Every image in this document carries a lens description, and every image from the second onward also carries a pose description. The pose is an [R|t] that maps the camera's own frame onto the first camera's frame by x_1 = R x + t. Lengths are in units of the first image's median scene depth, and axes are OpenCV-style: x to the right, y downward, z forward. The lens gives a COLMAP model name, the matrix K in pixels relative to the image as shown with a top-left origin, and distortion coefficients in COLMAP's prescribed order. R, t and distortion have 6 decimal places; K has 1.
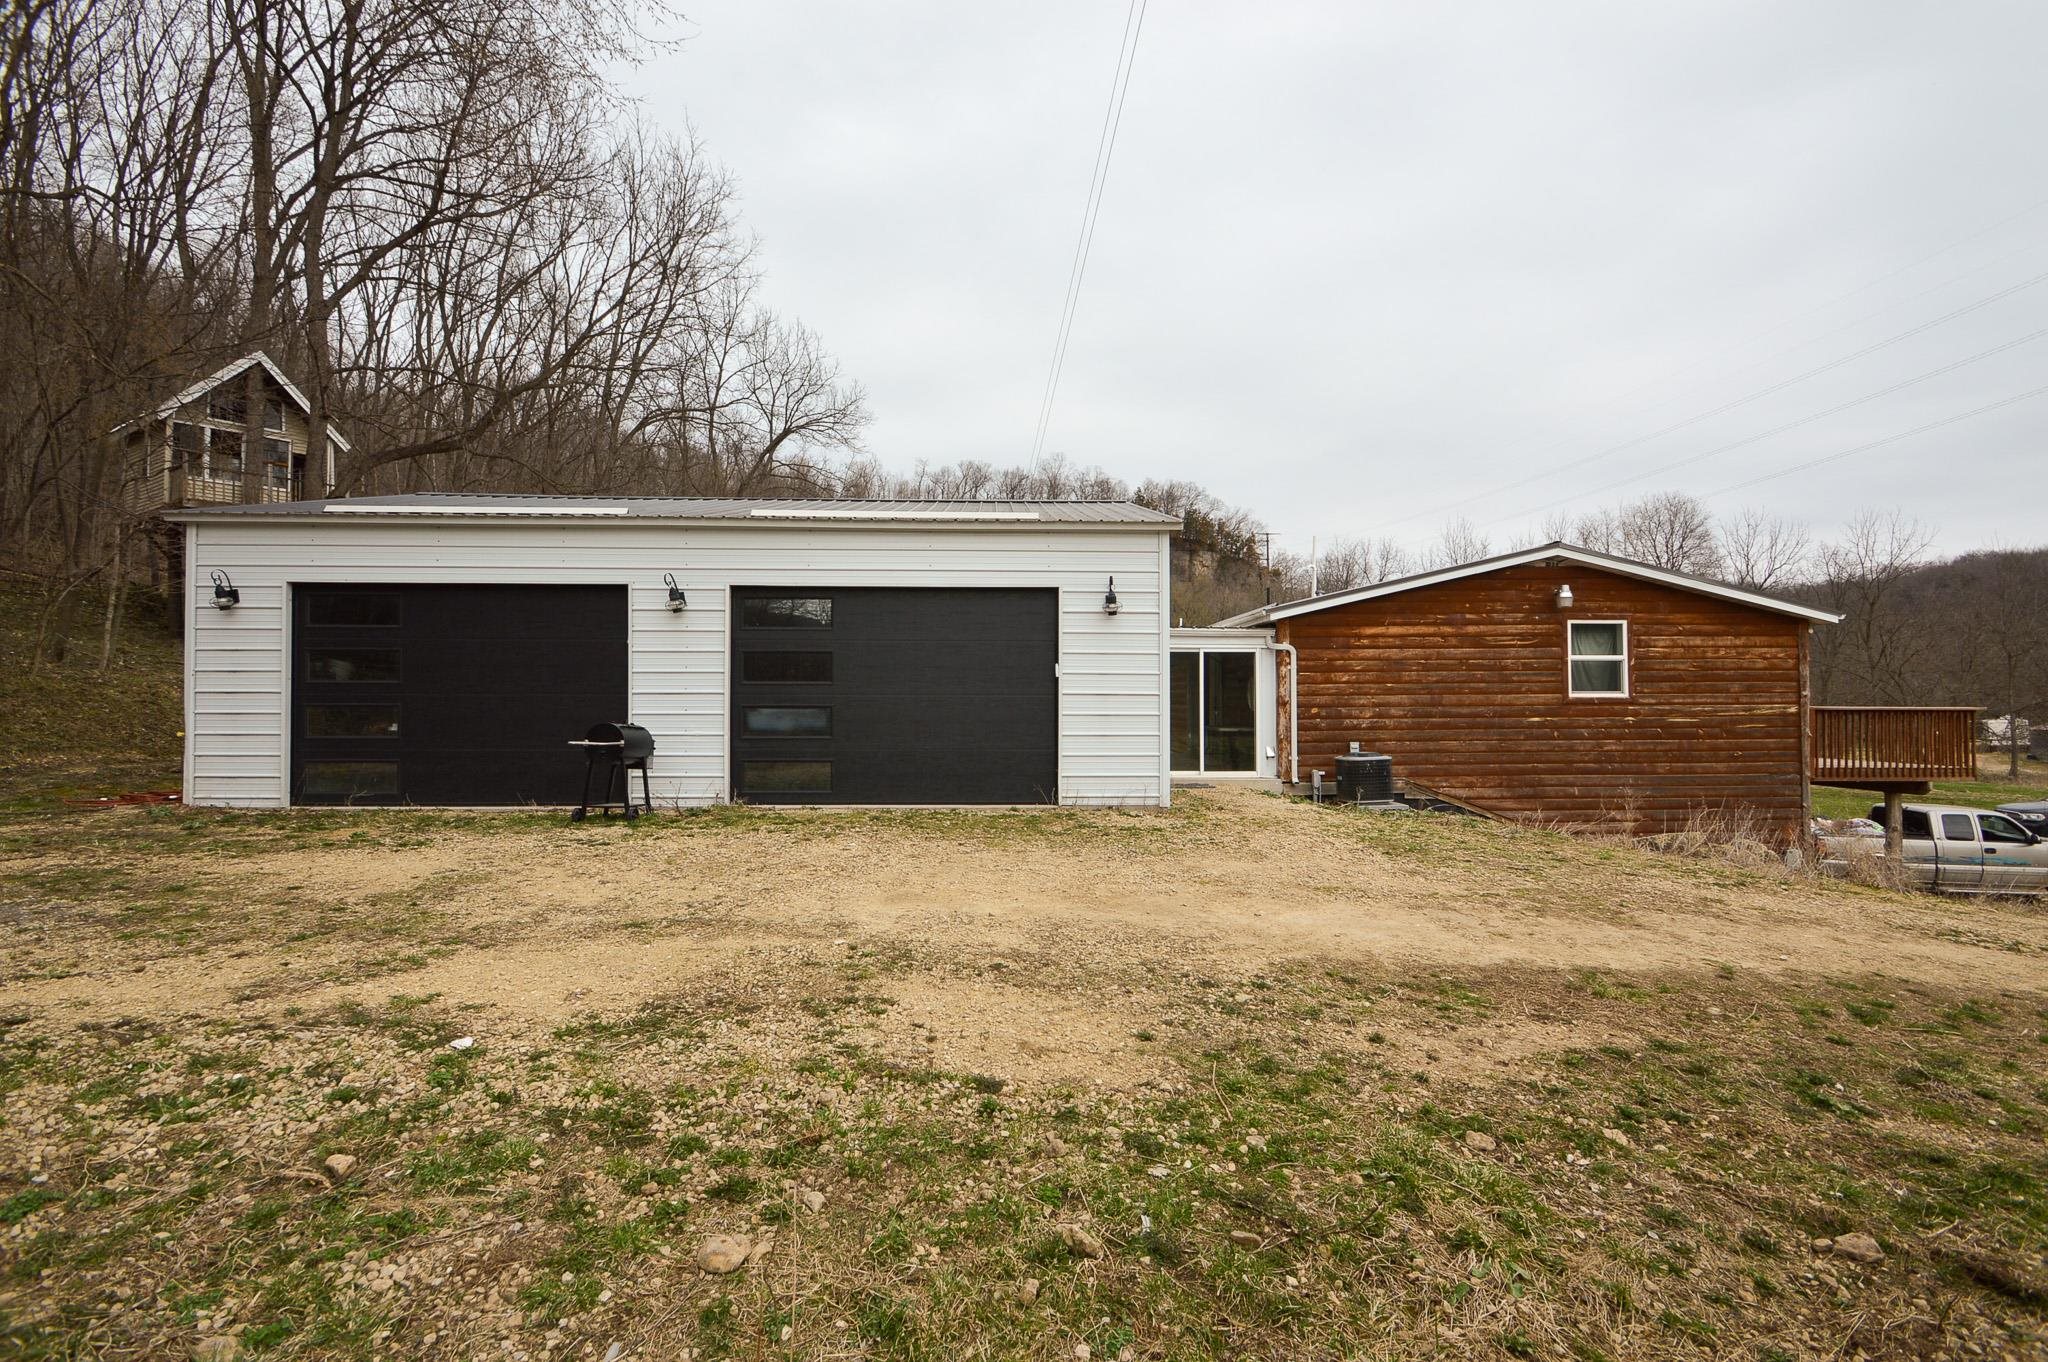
lens RADIAL K [[896.6, 0, 1020.6], [0, 896.6, 683.2], [0, 0, 1]] dist [0.001577, 0.000016]
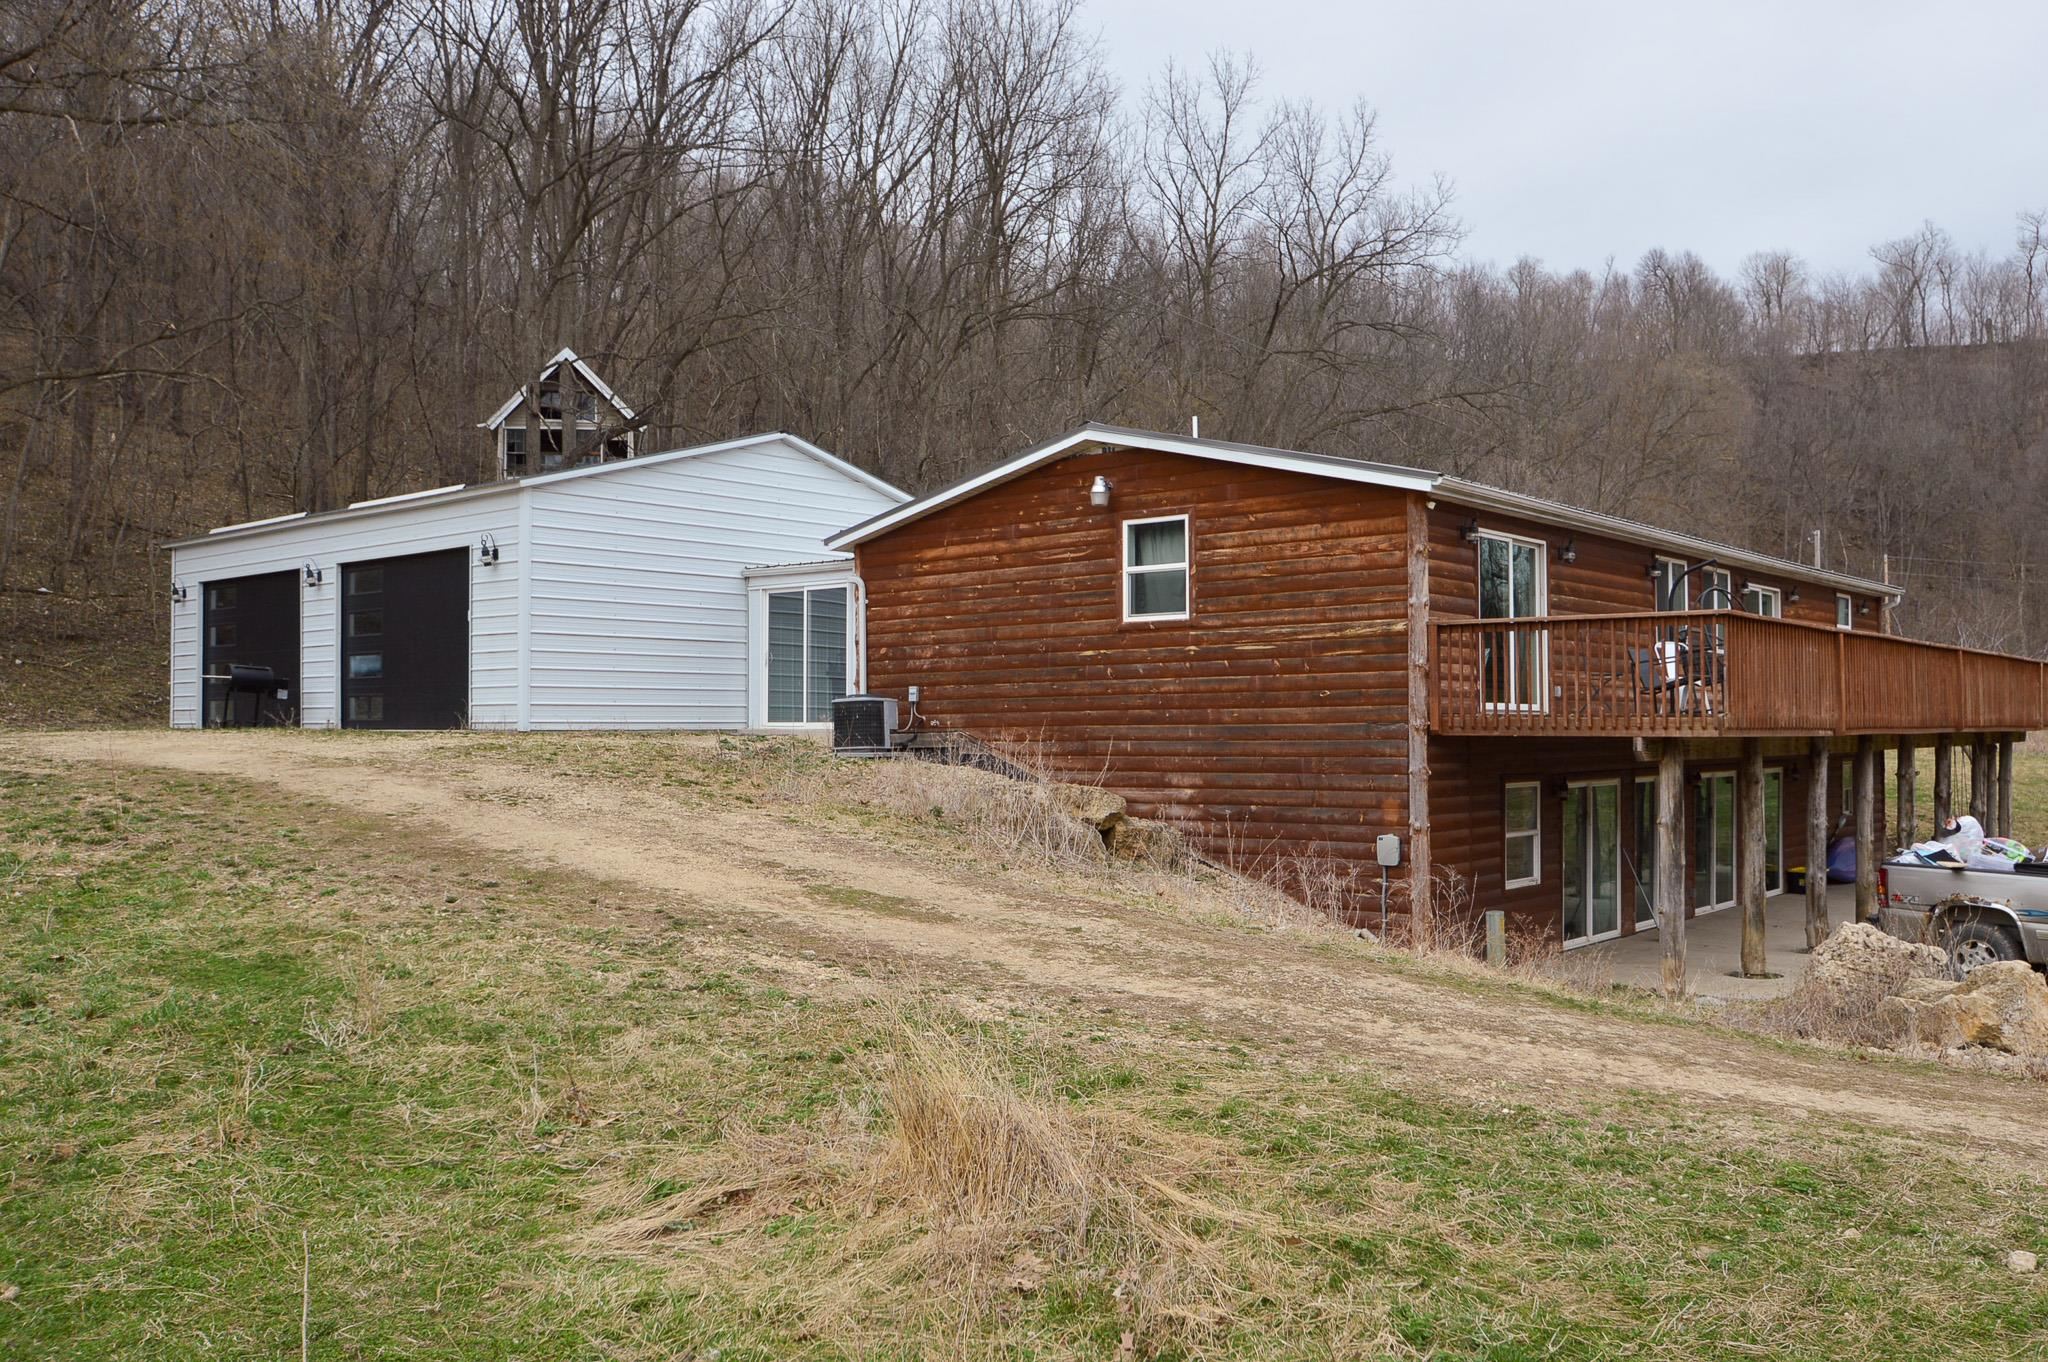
lens RADIAL K [[1653.5, 0, 1024.4], [0, 1653.5, 689.6], [0, 0, 1]] dist [-0.058252, -0.001415]
pose [[0.743887, -0.017461, -0.668078, 1.479089], [0.016751, 0.999832, -0.007480, 0.081226], [0.668096, -0.005626, 0.744054, -0.092883]]
